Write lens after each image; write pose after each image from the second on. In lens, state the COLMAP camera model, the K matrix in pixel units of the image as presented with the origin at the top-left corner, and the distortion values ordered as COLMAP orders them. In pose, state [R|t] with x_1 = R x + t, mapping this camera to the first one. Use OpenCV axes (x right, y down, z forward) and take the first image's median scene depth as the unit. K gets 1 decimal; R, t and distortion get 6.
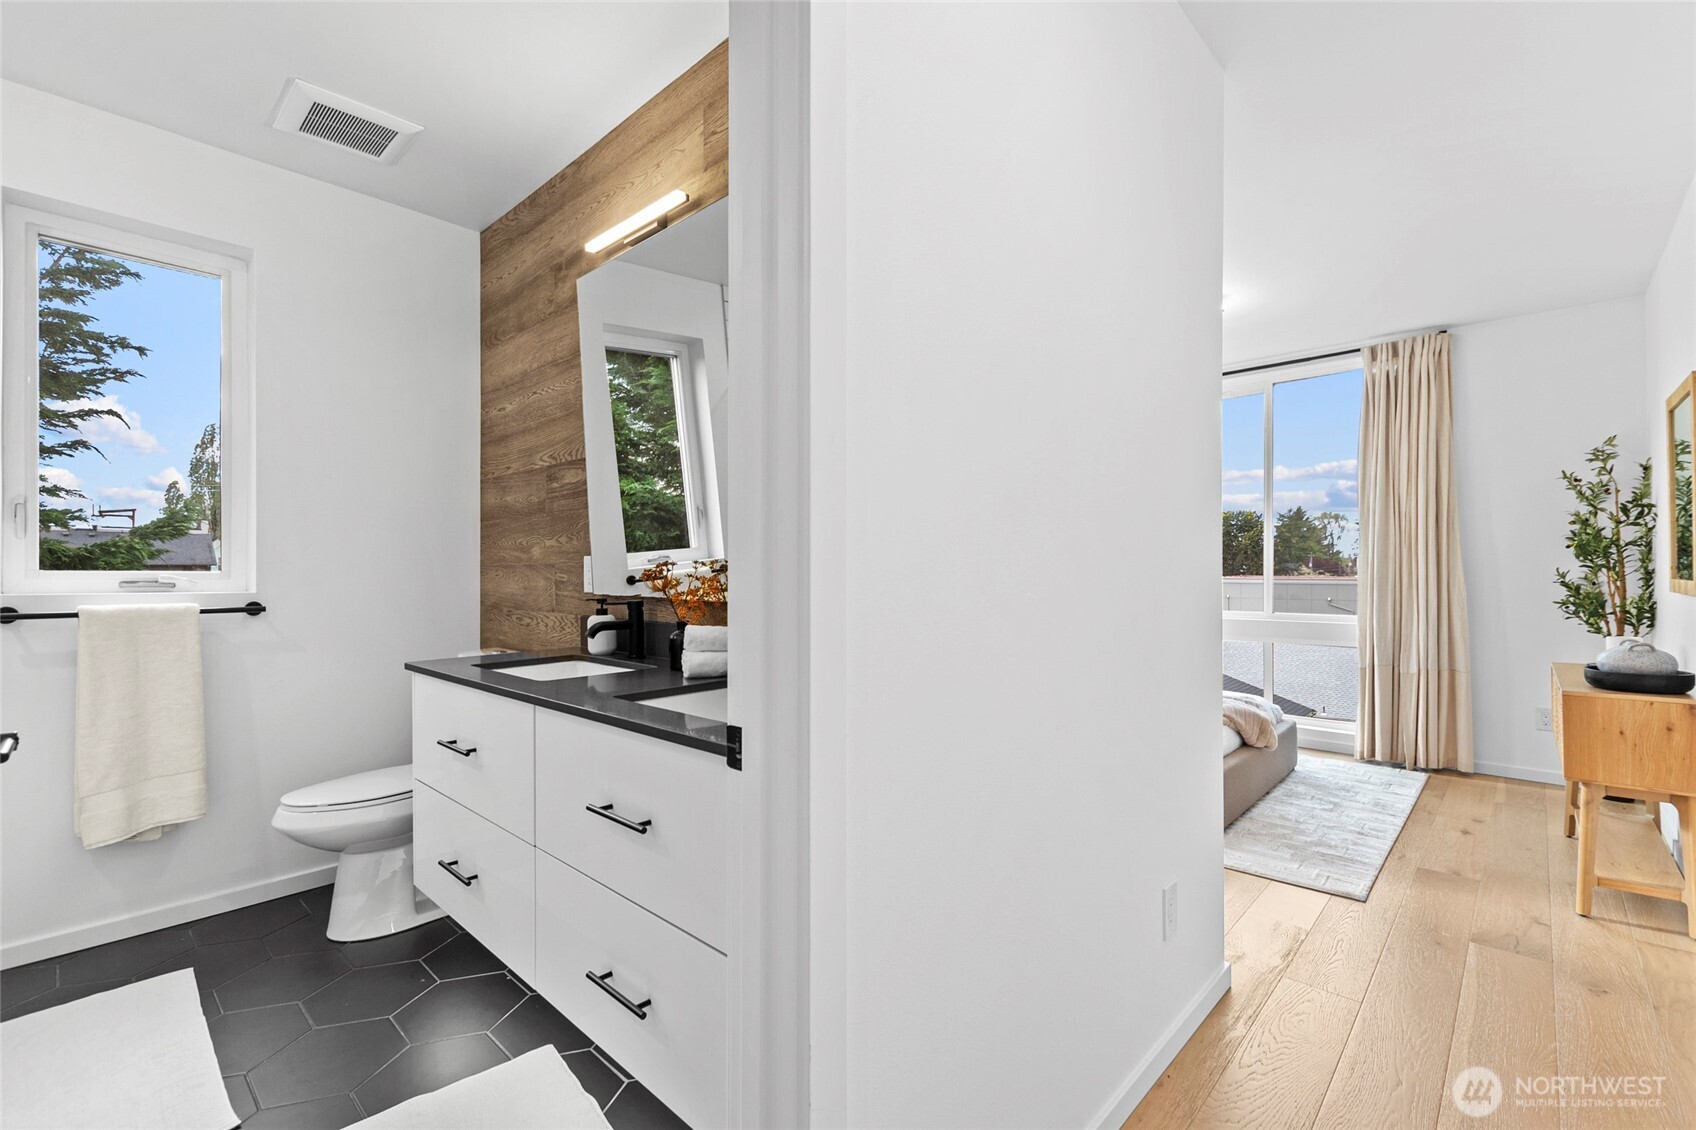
lens RADIAL K [[733.0, 0, 851.2], [0, 733.0, 575.6], [0, 0, 1]] dist [0.001625, -0.000828]
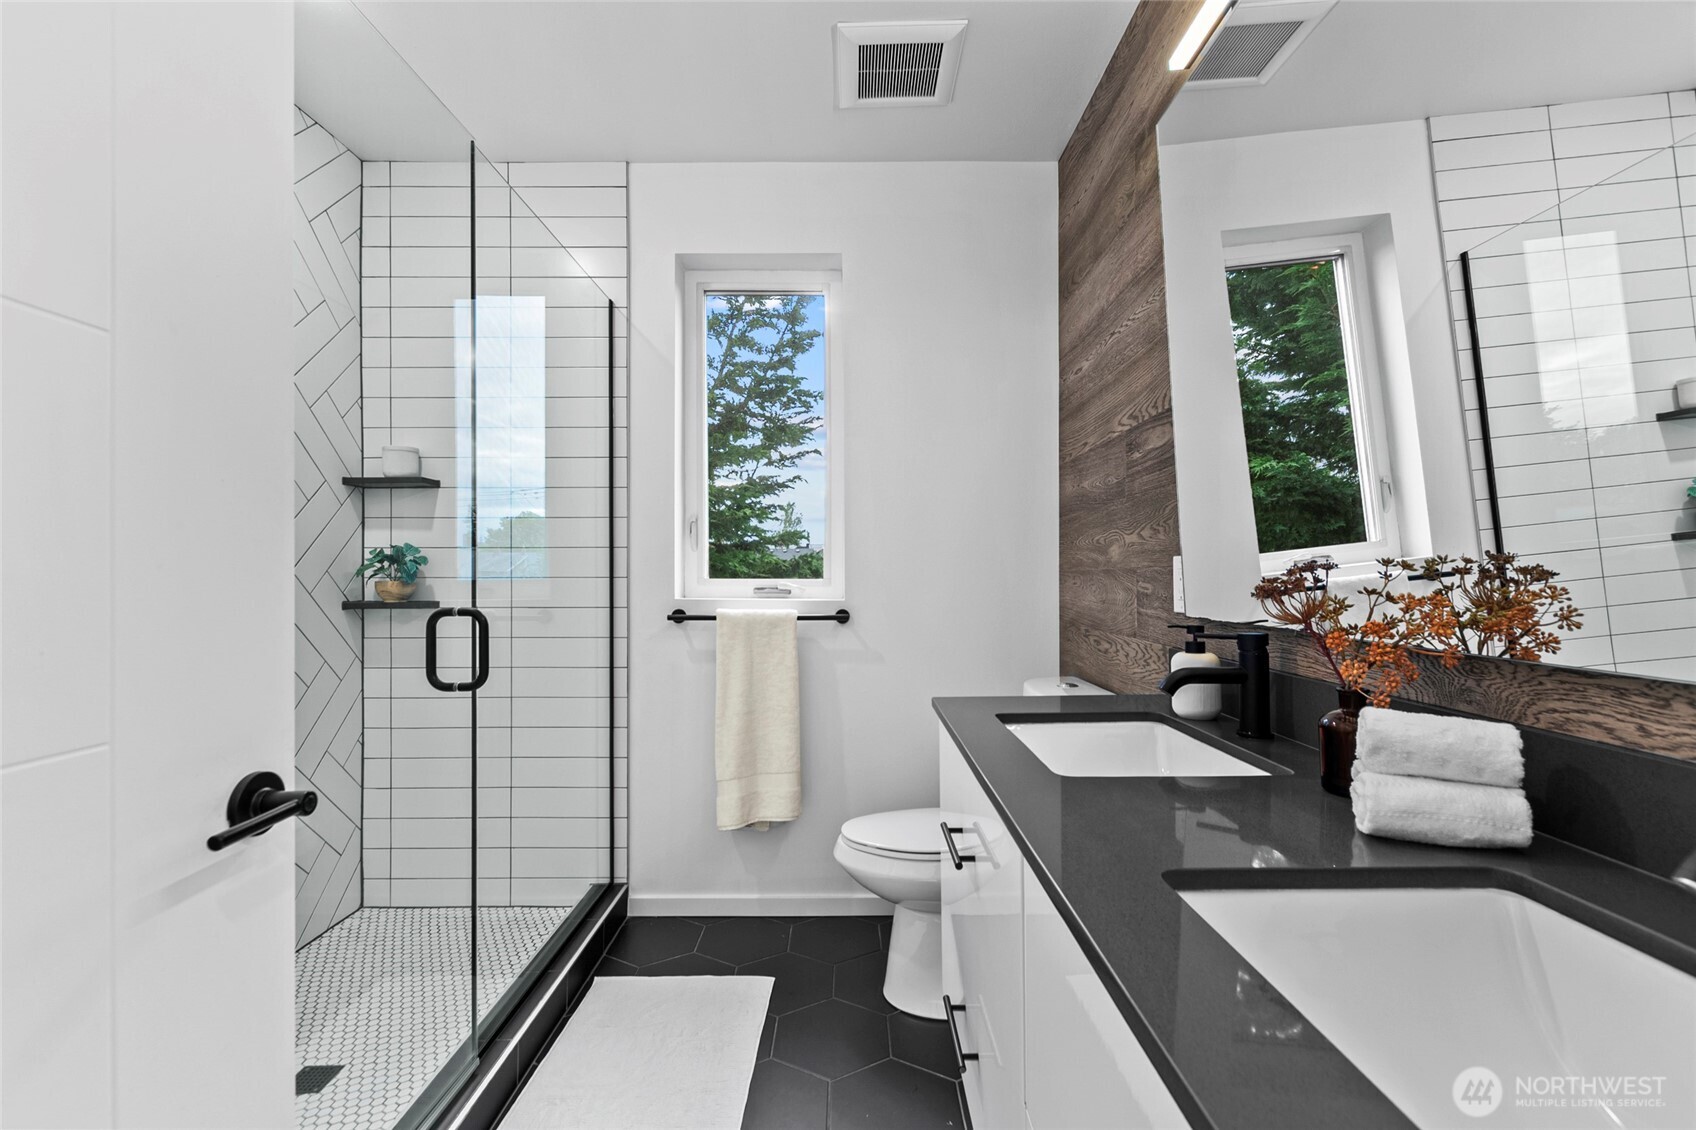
lens RADIAL K [[733.0, 0, 851.2], [0, 733.0, 575.6], [0, 0, 1]] dist [0.001625, -0.000828]
pose [[0.677551, -0.002137, -0.735473, -0.082860], [-0.003101, 0.999979, -0.005762, -0.004930], [0.735469, 0.006185, 0.677530, 0.361370]]
